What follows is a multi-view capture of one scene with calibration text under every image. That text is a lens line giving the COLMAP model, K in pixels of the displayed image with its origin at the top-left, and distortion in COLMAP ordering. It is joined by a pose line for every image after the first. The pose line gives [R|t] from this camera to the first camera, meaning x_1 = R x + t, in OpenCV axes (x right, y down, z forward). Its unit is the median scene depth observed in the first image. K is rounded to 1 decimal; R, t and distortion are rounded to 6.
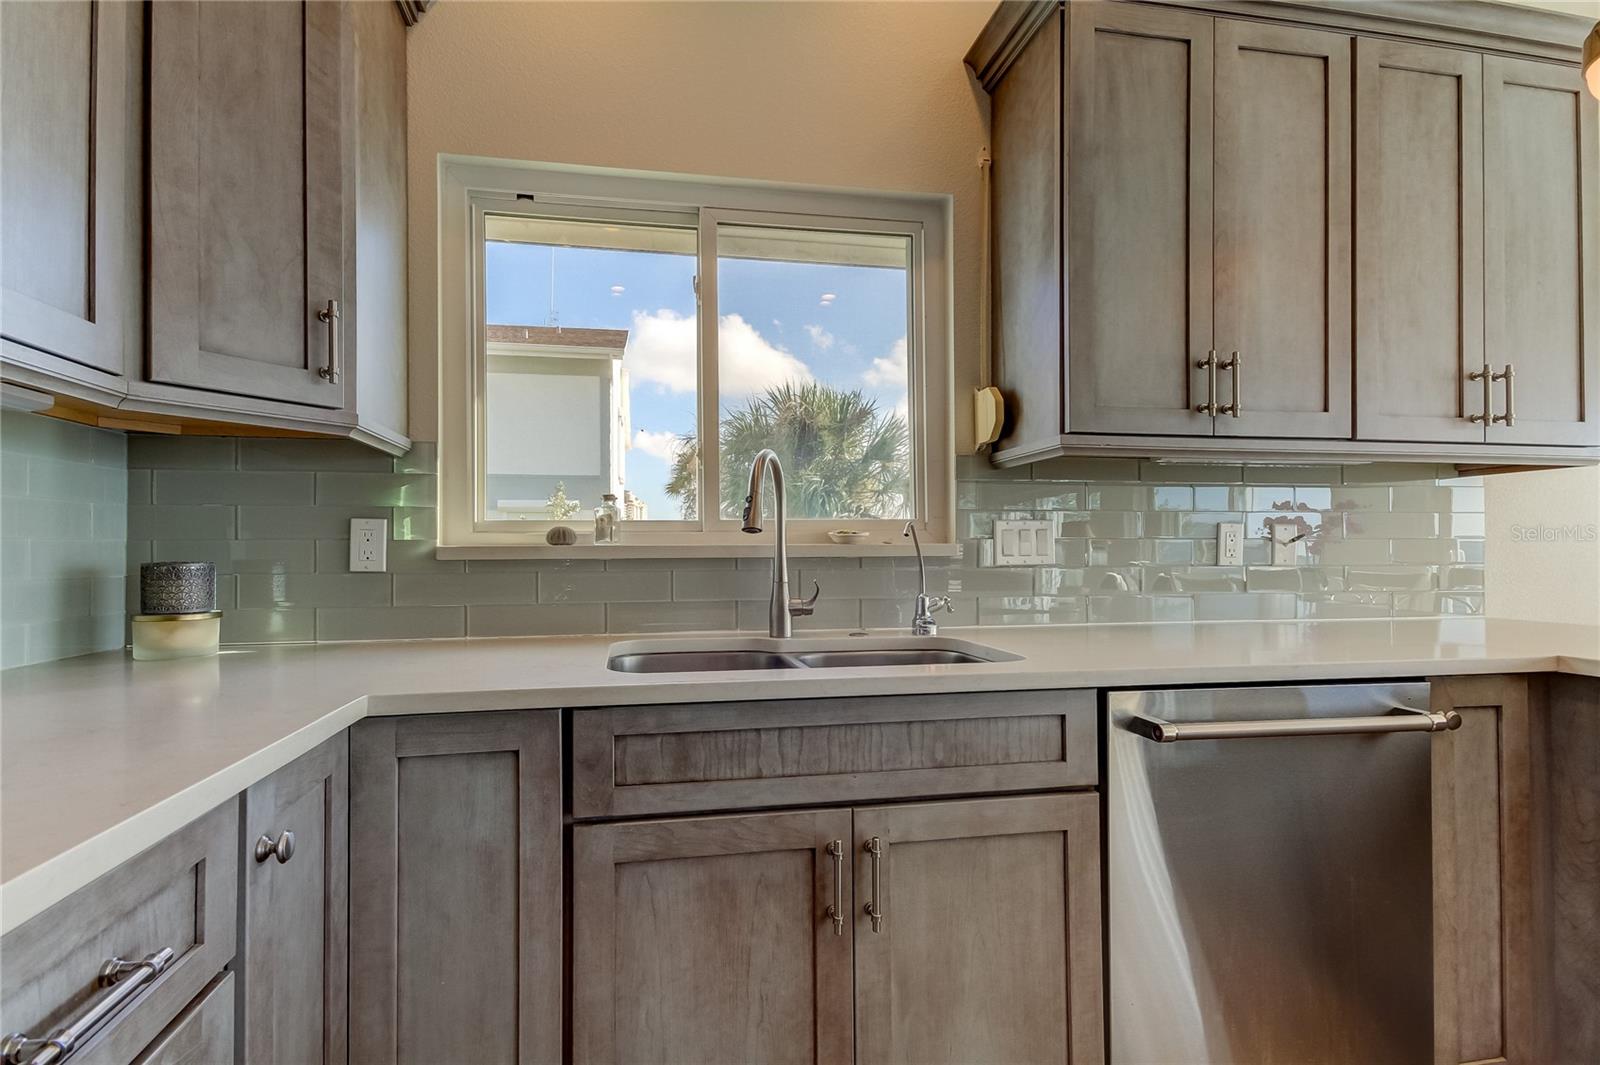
lens RADIAL K [[760.2, 0, 755.5], [0, 760.2, 548.1], [0, 0, 1]] dist [0.003410, 0.000568]
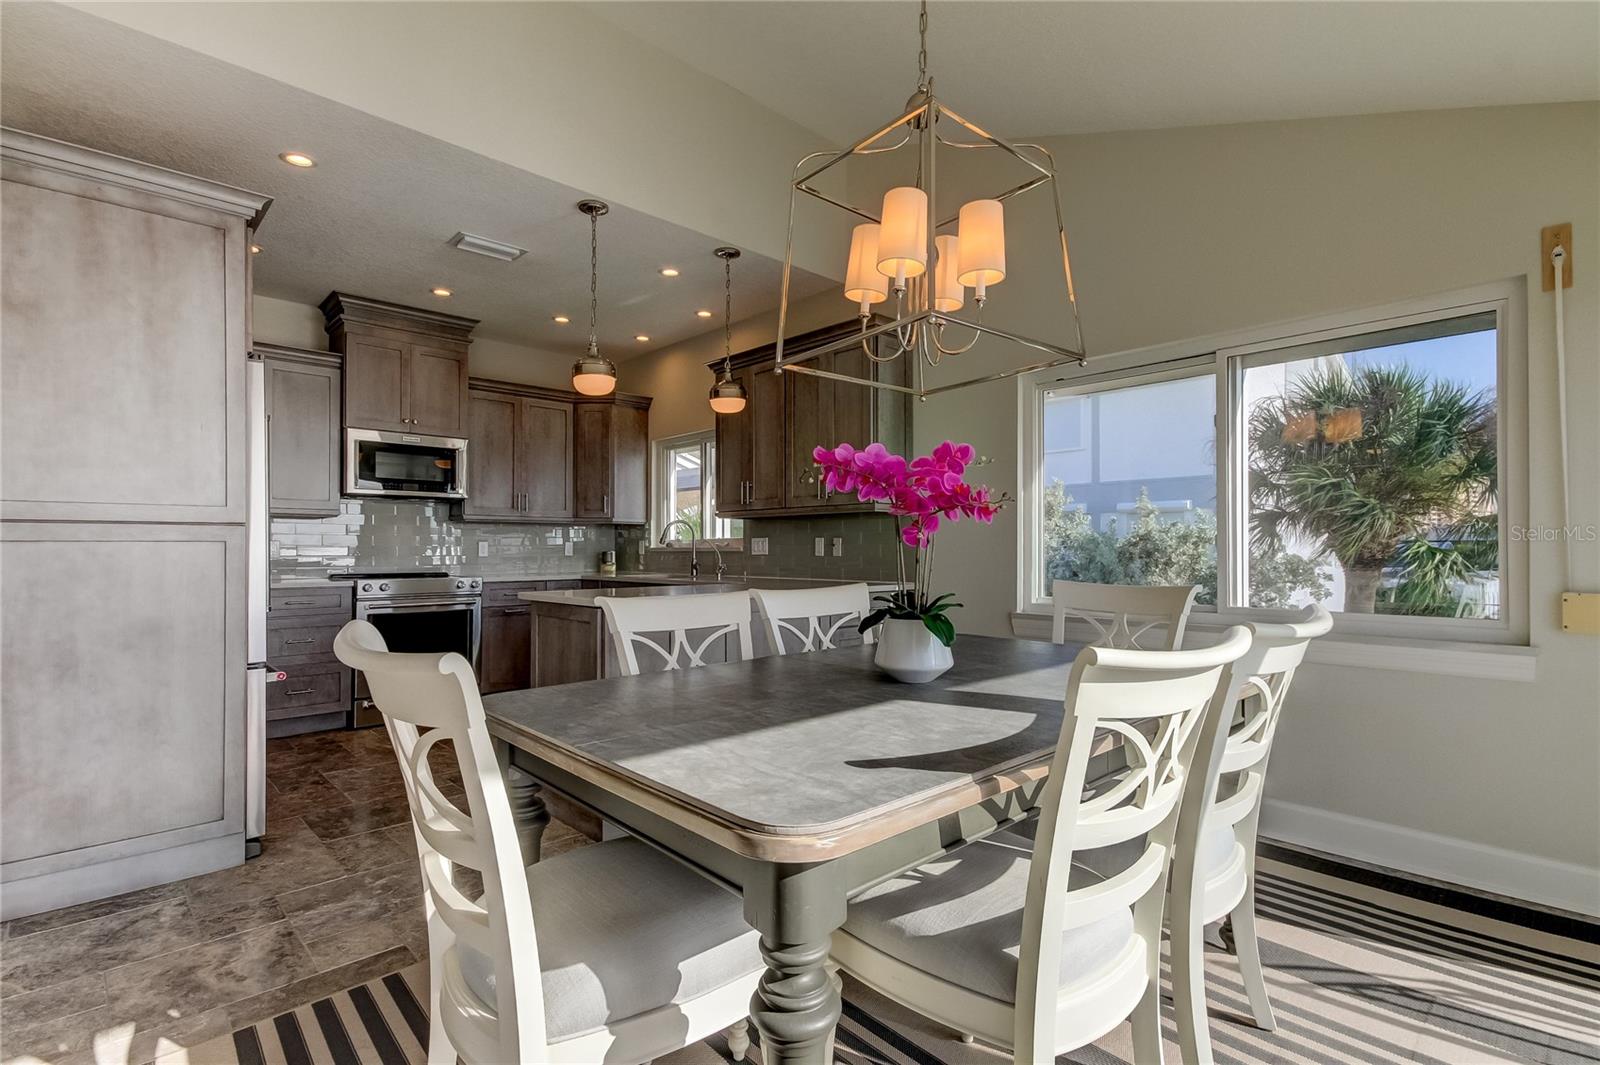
lens RADIAL K [[751.0, 0, 804.3], [0, 751.0, 542.0], [0, 0, 1]] dist [0.002436, -0.000363]
pose [[0.551277, -0.005201, -0.834306, 3.068755], [0.001886, 0.999986, -0.004987, -0.011021], [0.834320, 0.001176, 0.551279, -0.405030]]
